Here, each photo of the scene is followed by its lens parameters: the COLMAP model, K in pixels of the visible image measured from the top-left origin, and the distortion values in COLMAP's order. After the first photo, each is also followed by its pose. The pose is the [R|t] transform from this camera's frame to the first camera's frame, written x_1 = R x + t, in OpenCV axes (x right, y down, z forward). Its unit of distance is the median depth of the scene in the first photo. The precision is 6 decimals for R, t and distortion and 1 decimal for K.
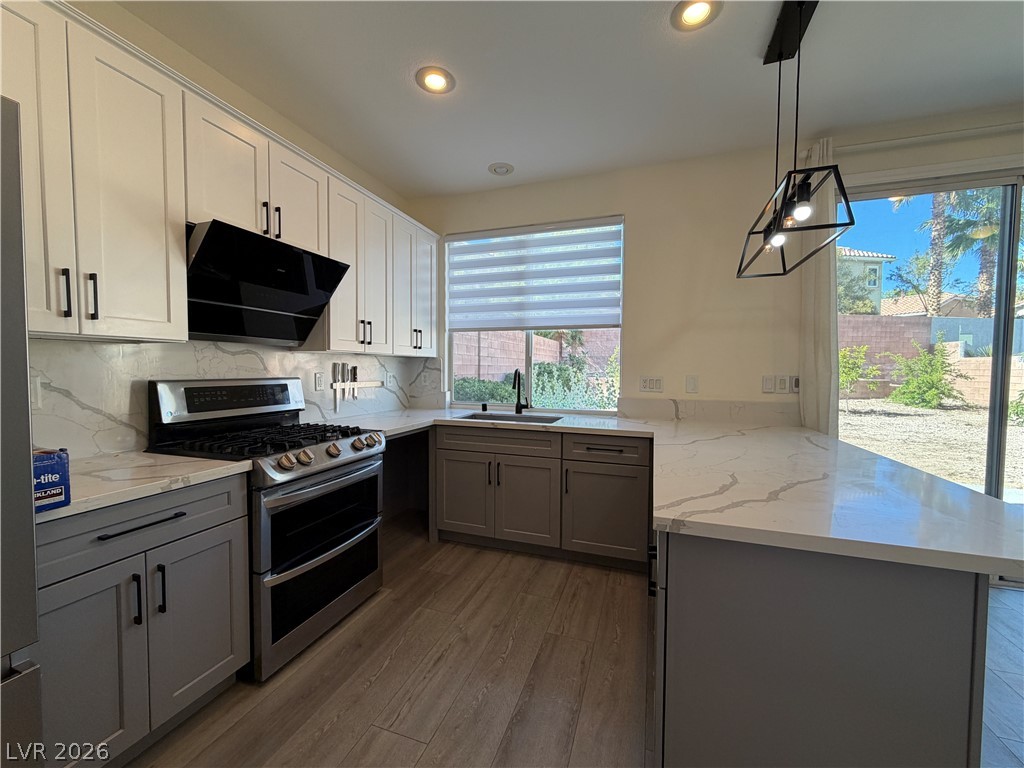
lens RADIAL K [[407.6, 0, 508.6], [0, 407.6, 385.7], [0, 0, 1]] dist [-0.001027, 0.000120]
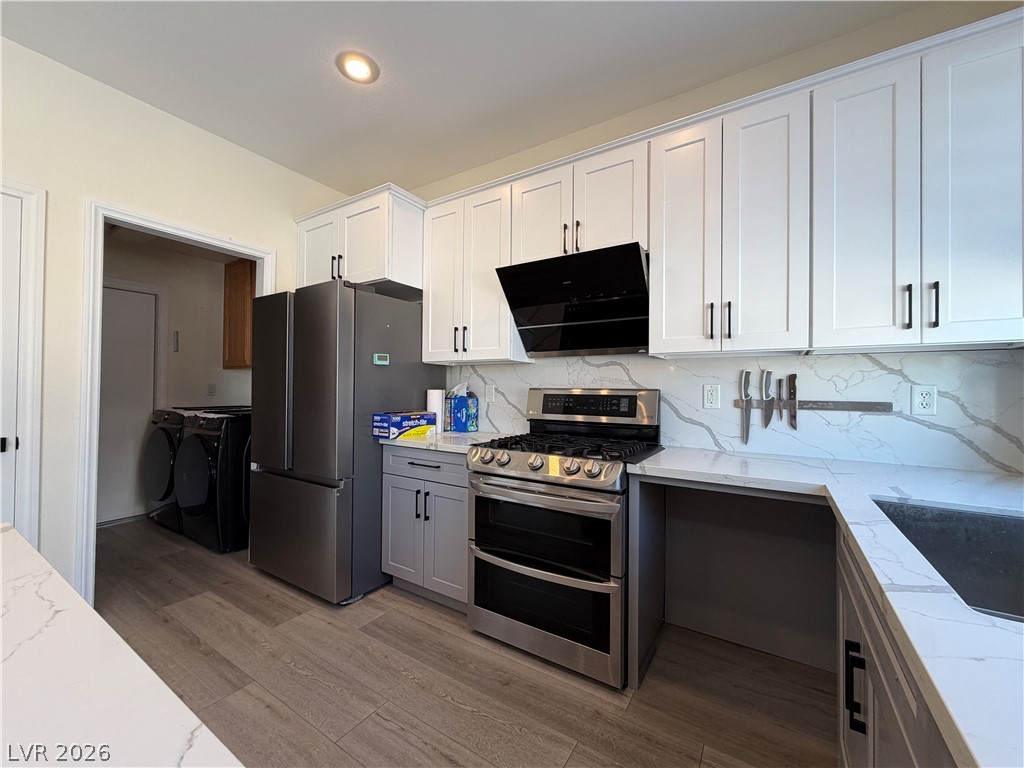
lens RADIAL K [[407.6, 0, 508.6], [0, 407.6, 385.7], [0, 0, 1]] dist [-0.001027, 0.000120]
pose [[-0.227926, -0.021345, -0.973444, 0.448326], [-0.052893, 0.998555, -0.009511, -0.002830], [0.972241, 0.049321, -0.228726, 1.032707]]
